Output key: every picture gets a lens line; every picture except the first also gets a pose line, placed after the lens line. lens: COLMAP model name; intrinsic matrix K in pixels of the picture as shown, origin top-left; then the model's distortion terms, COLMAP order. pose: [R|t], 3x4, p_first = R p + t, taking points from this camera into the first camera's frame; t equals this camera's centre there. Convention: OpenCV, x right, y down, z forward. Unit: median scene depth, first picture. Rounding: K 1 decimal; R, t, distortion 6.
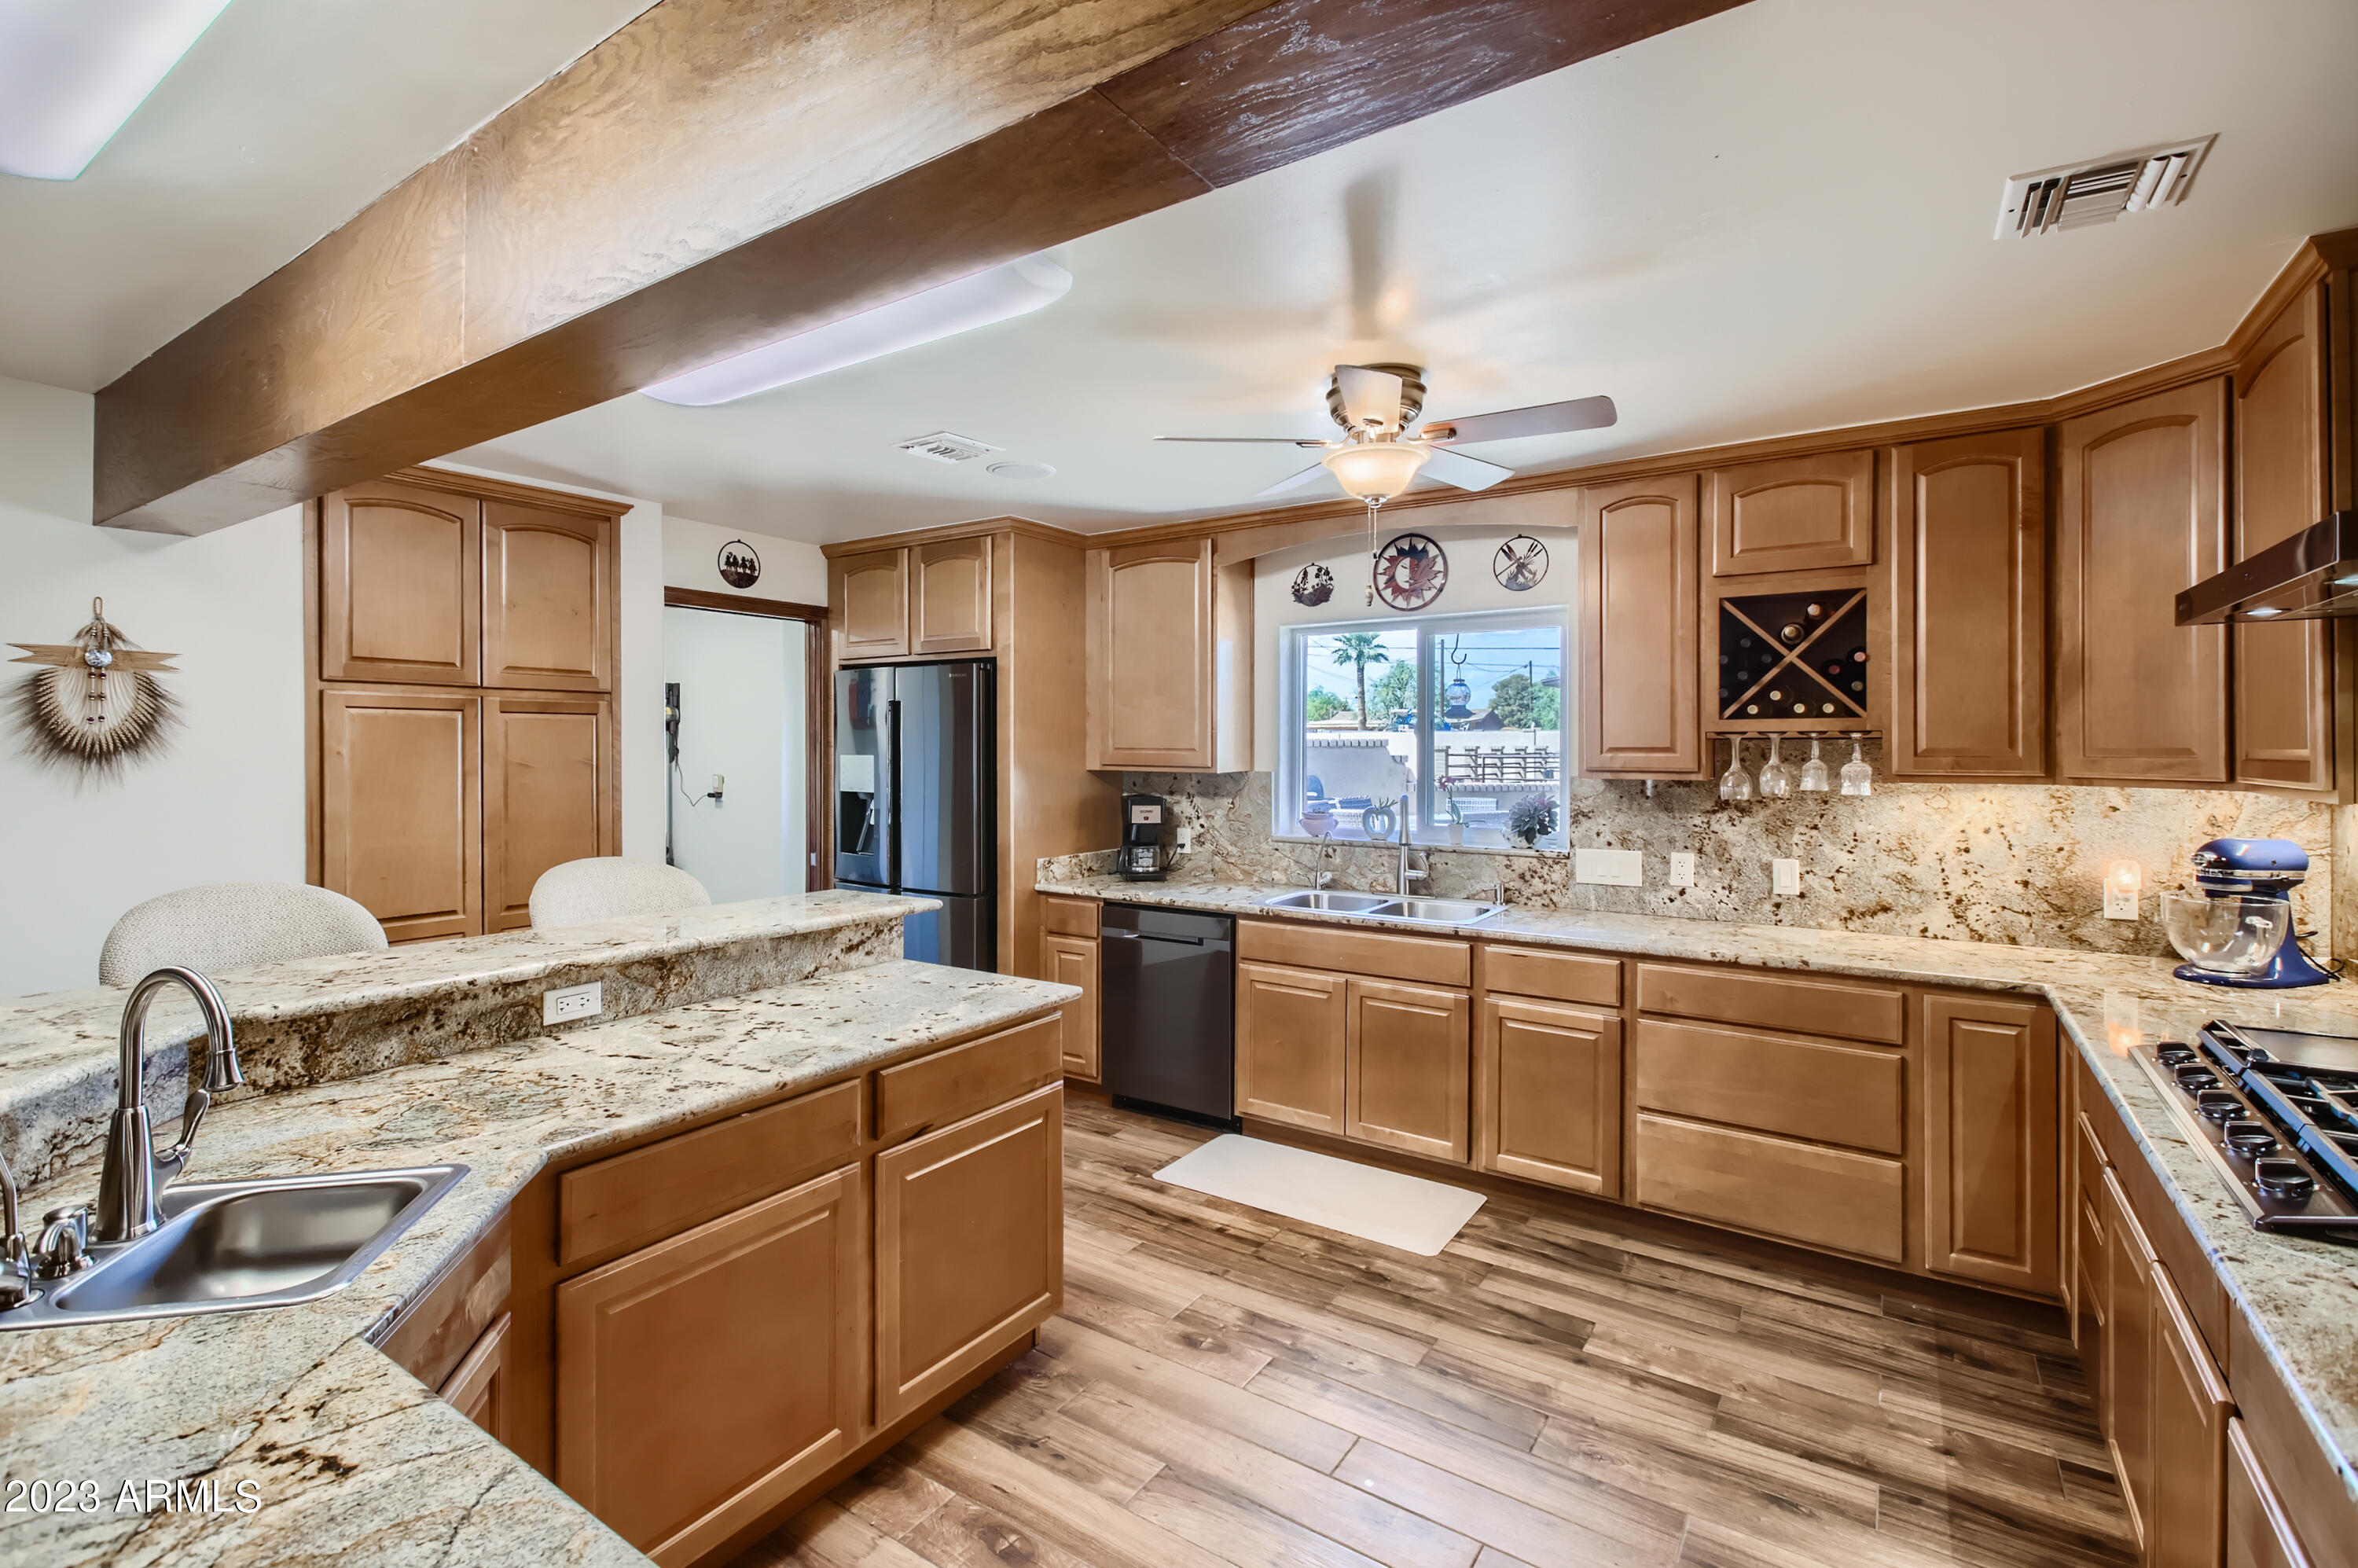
lens RADIAL K [[1077.3, 0, 1167.9], [0, 1077.3, 747.2], [0, 0, 1]] dist [0.009324, -0.000157]
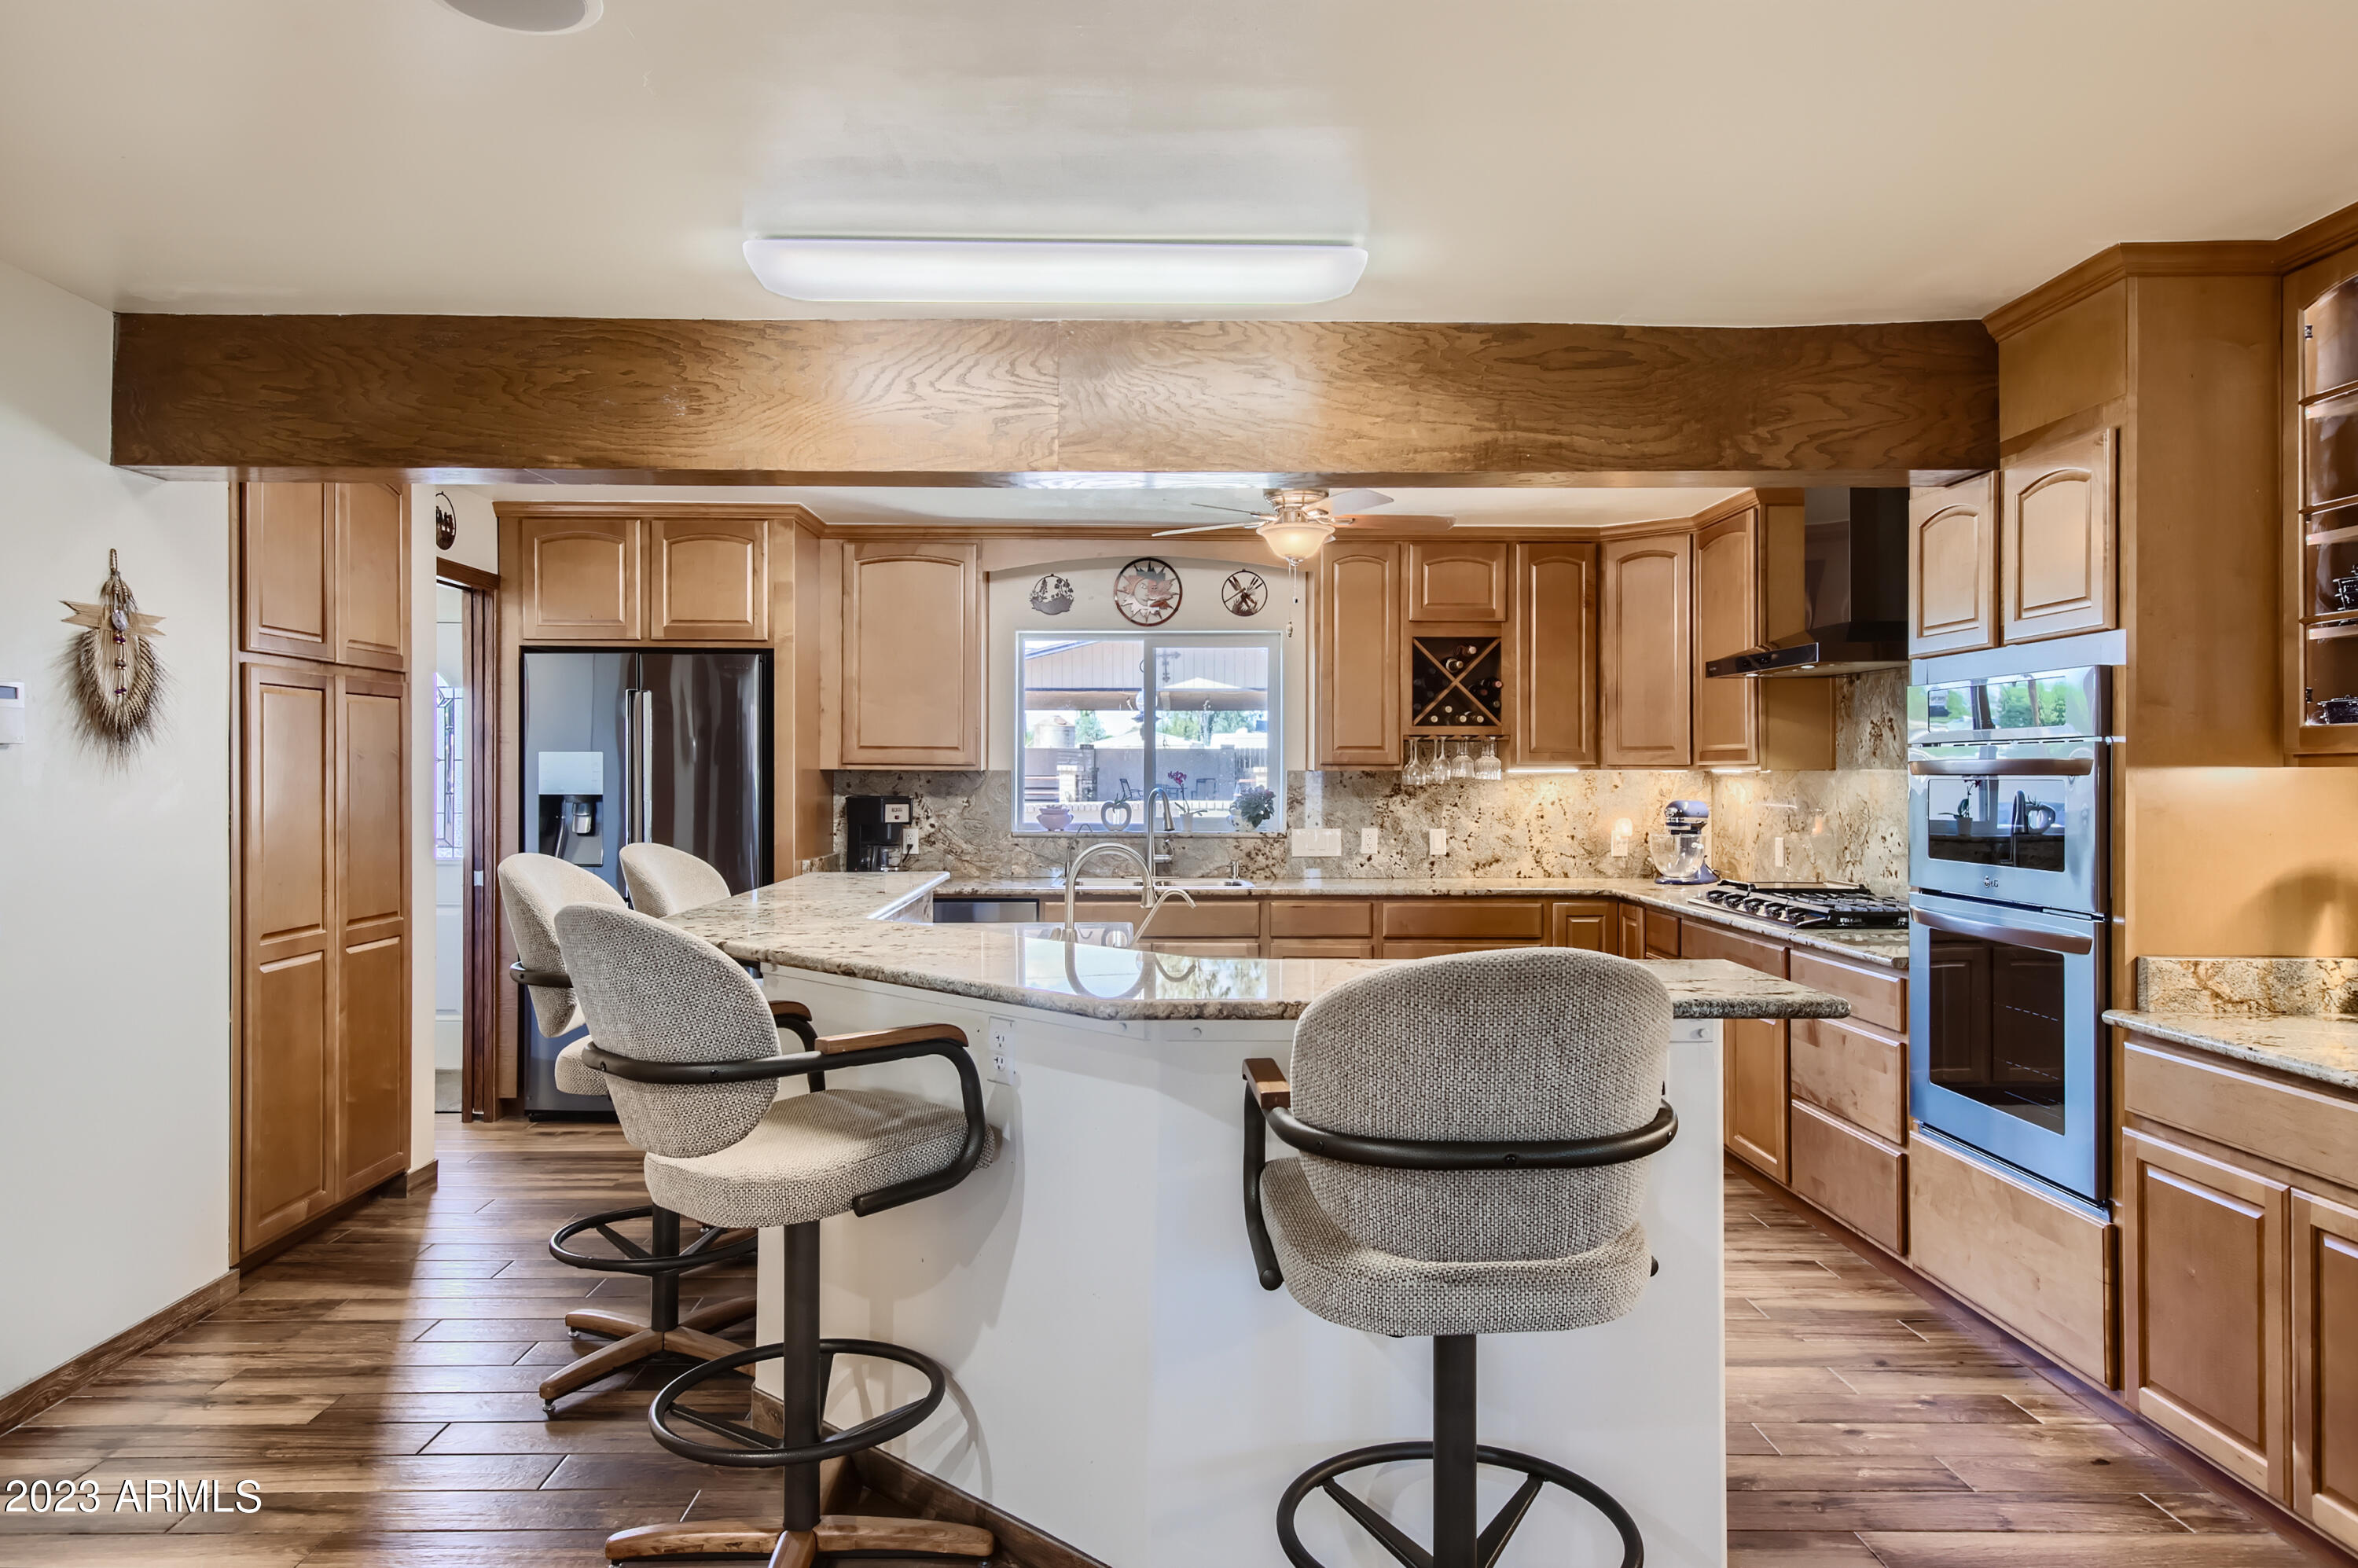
lens RADIAL K [[1536.8, 0, 1175.5], [0, 1536.8, 776.3], [0, 0, 1]] dist [0.021476, -0.000001]
pose [[0.816639, -0.001813, 0.577146, -0.825336], [-0.000308, 0.999994, 0.003578, 0.030146], [-0.577148, -0.003100, 0.816633, -0.399263]]
